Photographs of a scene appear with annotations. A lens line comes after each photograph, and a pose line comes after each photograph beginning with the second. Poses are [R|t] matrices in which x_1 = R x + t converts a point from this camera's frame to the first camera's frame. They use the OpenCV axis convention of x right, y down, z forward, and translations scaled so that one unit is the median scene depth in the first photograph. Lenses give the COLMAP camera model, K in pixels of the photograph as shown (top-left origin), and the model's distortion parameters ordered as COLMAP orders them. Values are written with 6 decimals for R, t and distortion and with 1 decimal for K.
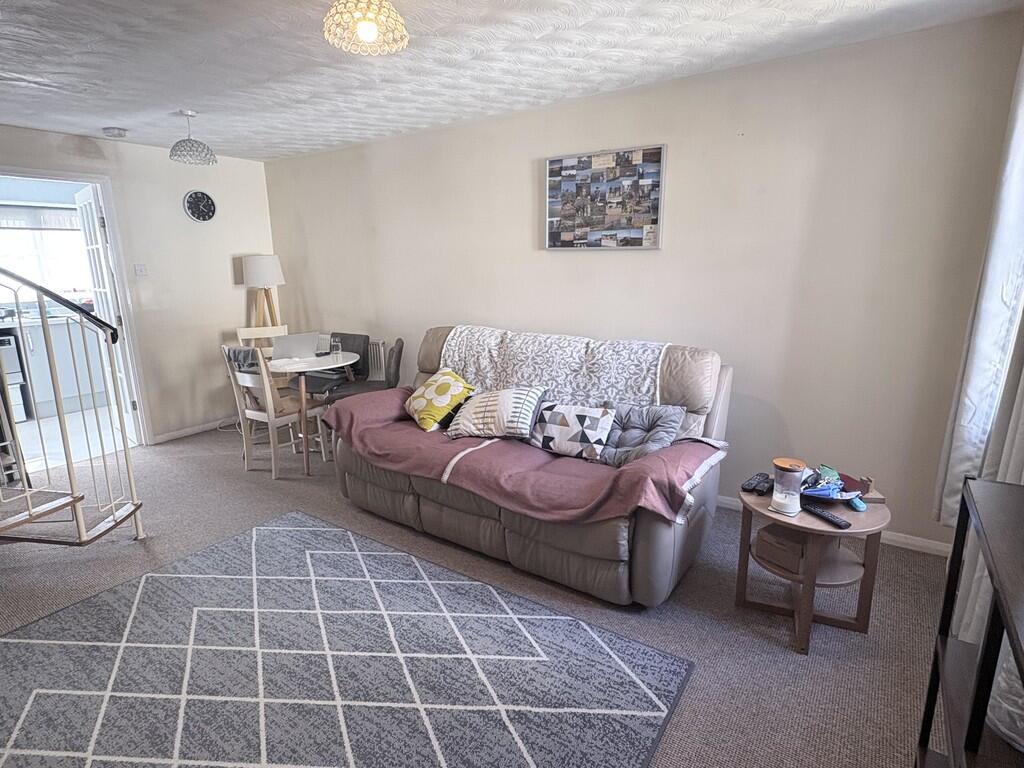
lens RADIAL K [[553.1, 0, 510.9], [0, 553.1, 382.0], [0, 0, 1]] dist [-0.002413, -0.000370]
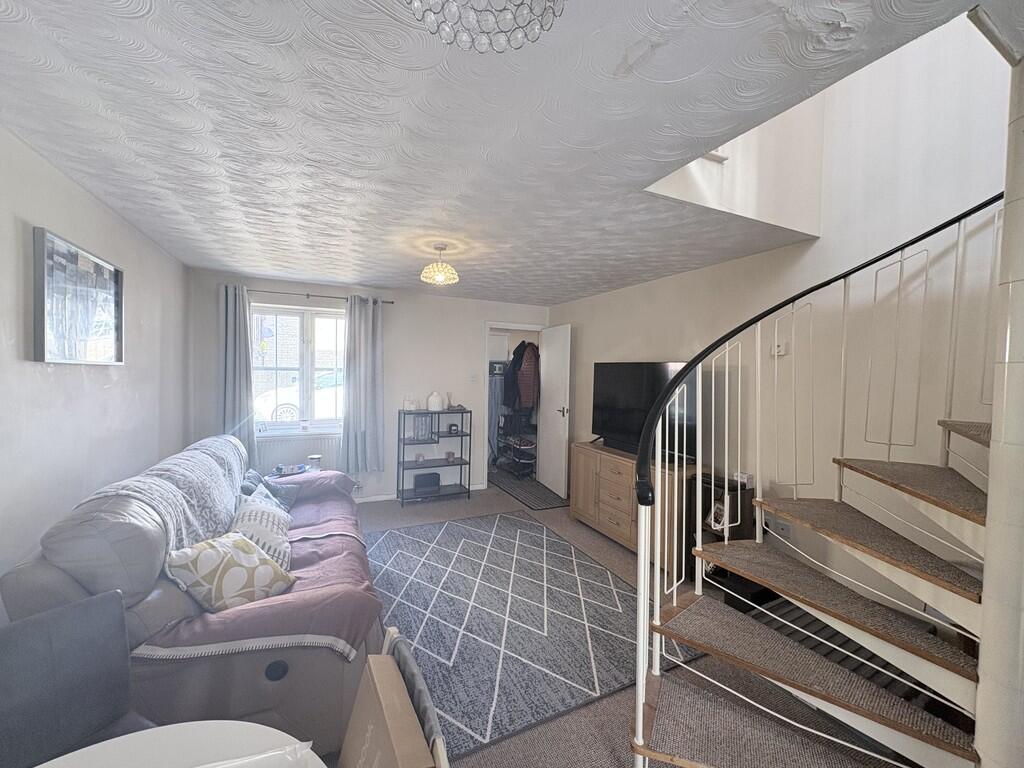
lens RADIAL K [[403.3, 0, 513.7], [0, 403.3, 383.5], [0, 0, 1]] dist [-0.000006, 0.000000]
pose [[-0.869259, -0.016186, 0.494092, -1.022017], [0.104322, 0.970950, 0.215342, -0.409981], [-0.483225, 0.238732, -0.842319, 1.795609]]
